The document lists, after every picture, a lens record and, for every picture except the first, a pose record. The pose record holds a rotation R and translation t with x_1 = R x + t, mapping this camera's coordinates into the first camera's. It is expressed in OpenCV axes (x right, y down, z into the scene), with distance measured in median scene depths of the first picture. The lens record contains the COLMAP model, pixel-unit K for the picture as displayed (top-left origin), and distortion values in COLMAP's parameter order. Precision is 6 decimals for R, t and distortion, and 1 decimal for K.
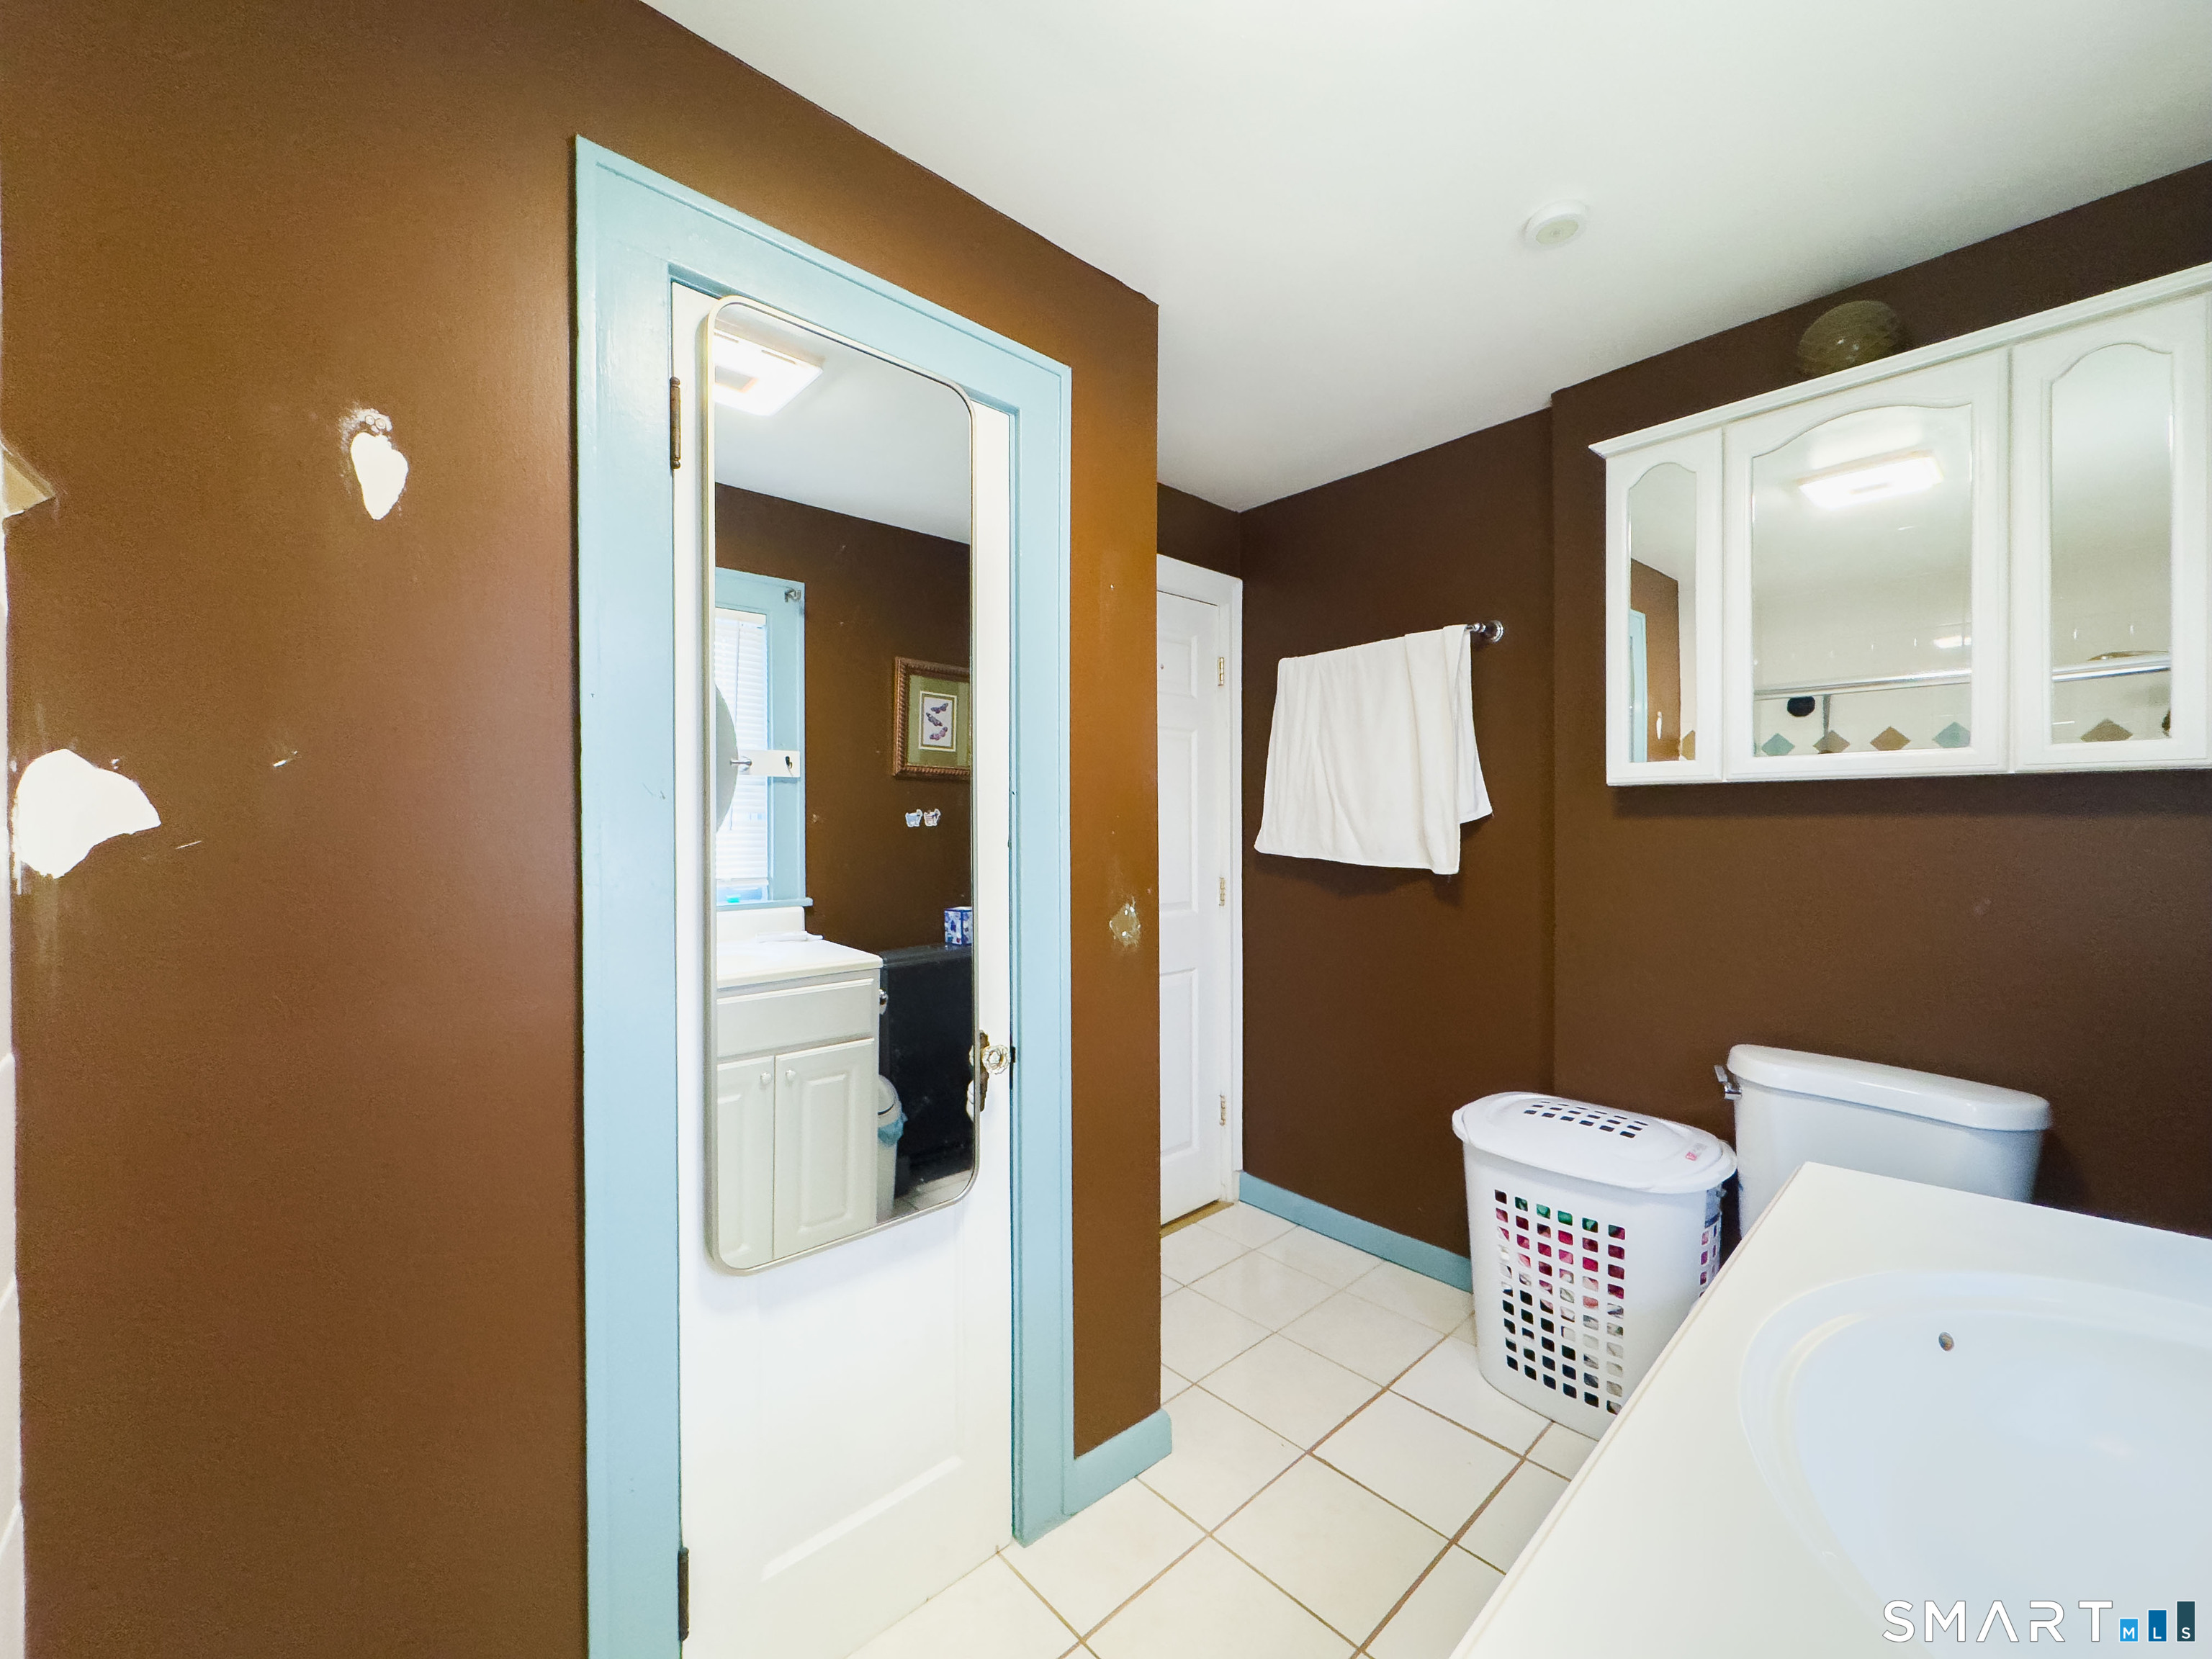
lens RADIAL K [[877.8, 0, 1109.2], [0, 877.8, 824.2], [0, 0, 1]] dist [0.000736, -0.000271]
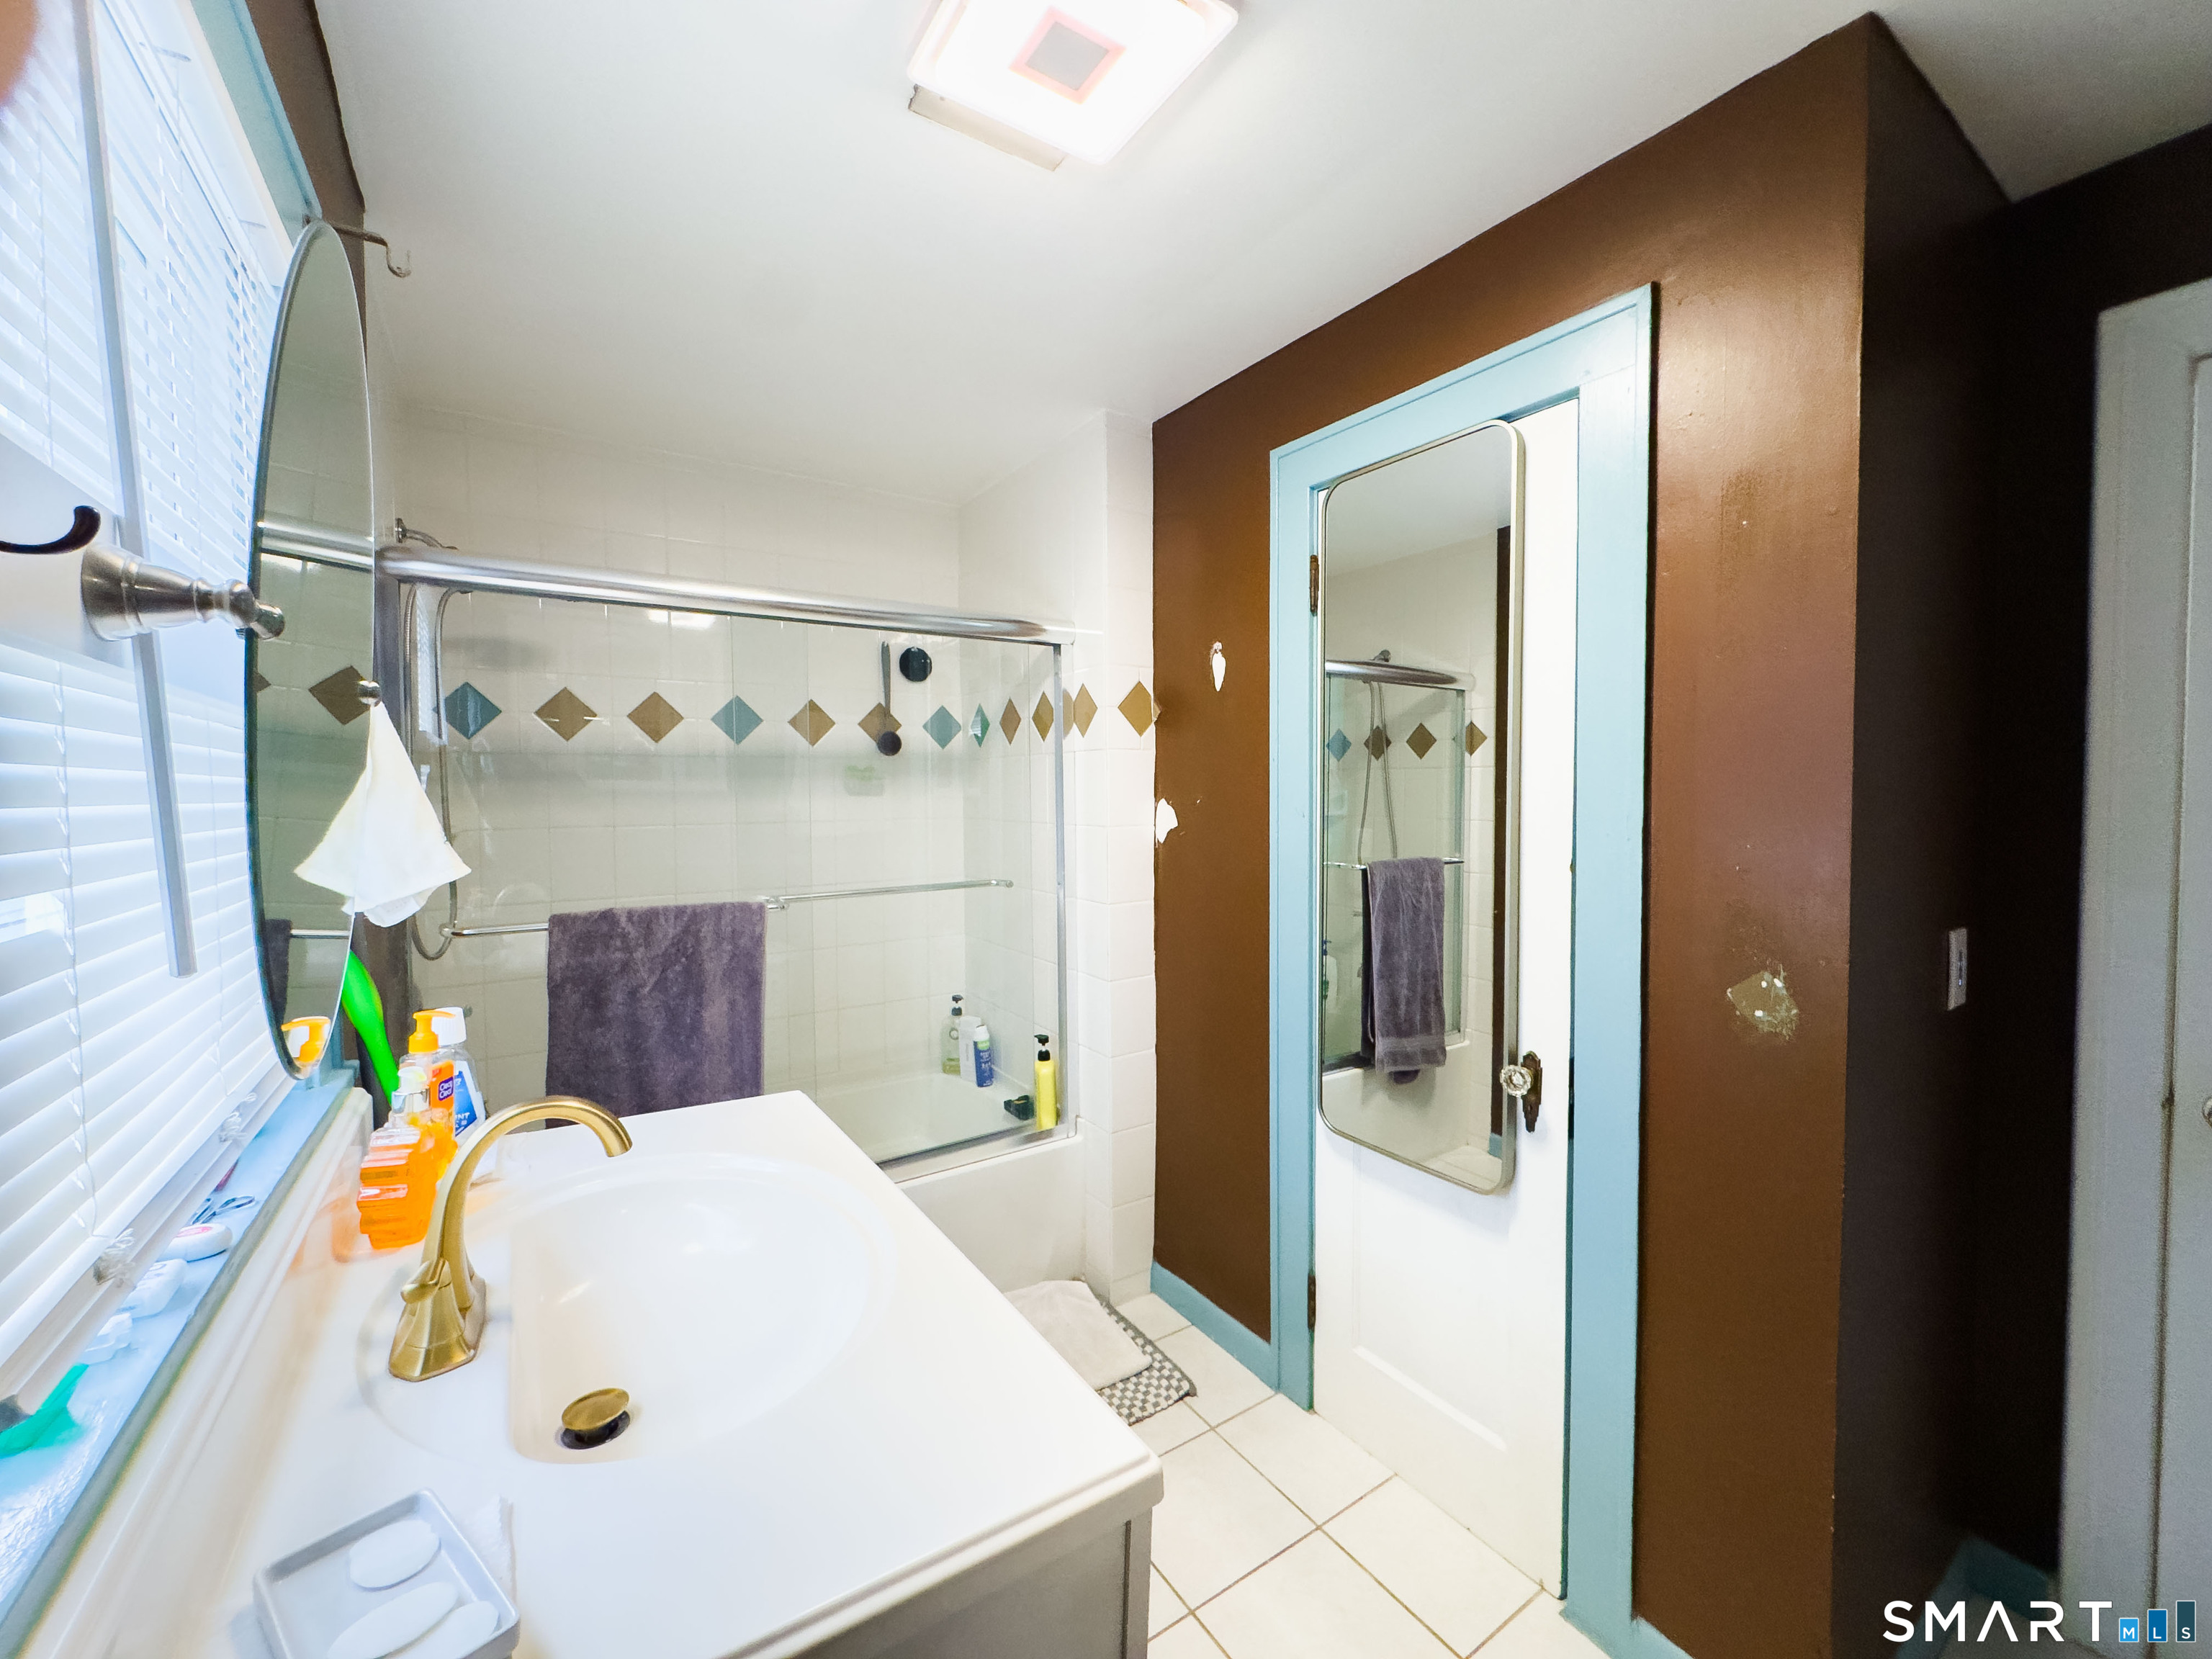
lens RADIAL K [[877.8, 0, 1109.2], [0, 877.8, 824.2], [0, 0, 1]] dist [0.000736, -0.000271]
pose [[-0.159931, 0.038257, -0.986387, 1.175777], [-0.000972, 0.999242, 0.038913, -0.078702], [0.987128, 0.007182, -0.159773, 0.897717]]
